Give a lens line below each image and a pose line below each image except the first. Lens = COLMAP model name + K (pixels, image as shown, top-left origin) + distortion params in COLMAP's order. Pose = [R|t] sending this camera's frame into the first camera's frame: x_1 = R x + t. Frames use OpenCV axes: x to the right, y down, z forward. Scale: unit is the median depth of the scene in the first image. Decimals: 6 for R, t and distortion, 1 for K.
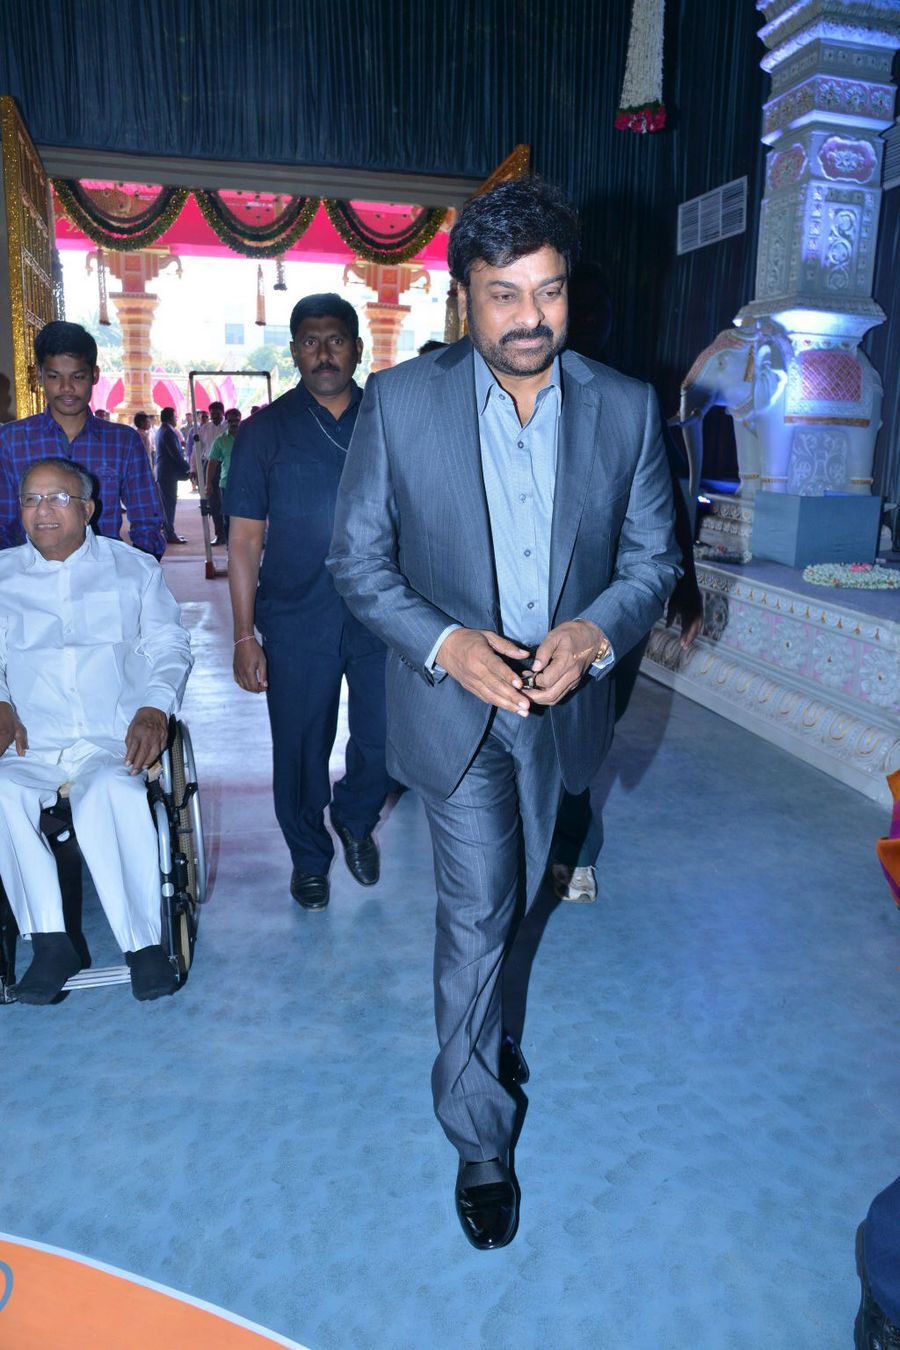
lens RADIAL K [[916.0, 0, 454.5], [0, 916.0, 680.2], [0, 0, 1]] dist [-0.080004, 0.036013]
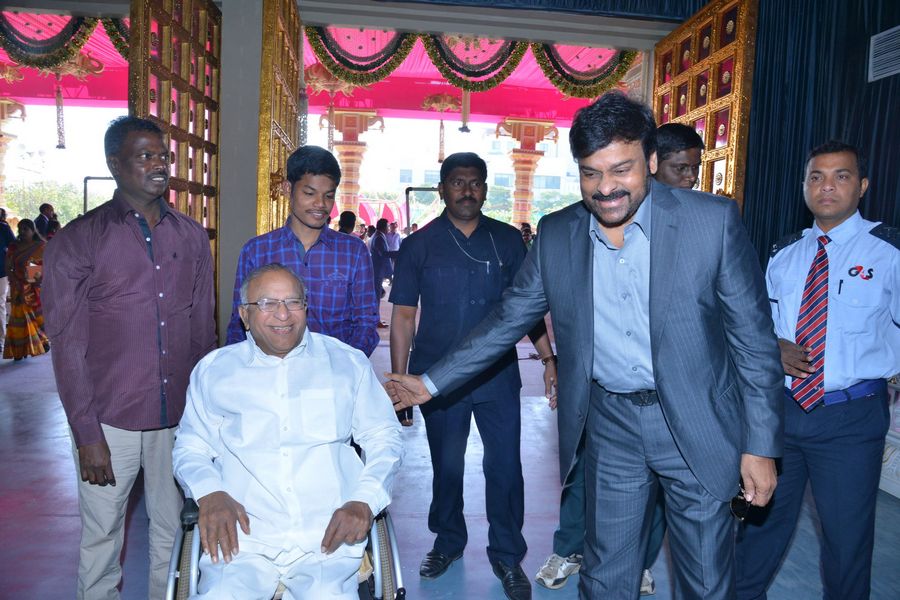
lens RADIAL K [[610.6, 0, 449.6], [0, 610.6, 294.4], [0, 0, 1]] dist [-0.080004, 0.036013]
pose [[0.989373, 0.021231, -0.143843, -0.138062], [-0.046341, 0.983736, -0.173542, -0.085054], [0.137819, 0.178364, 0.974265, 0.306446]]
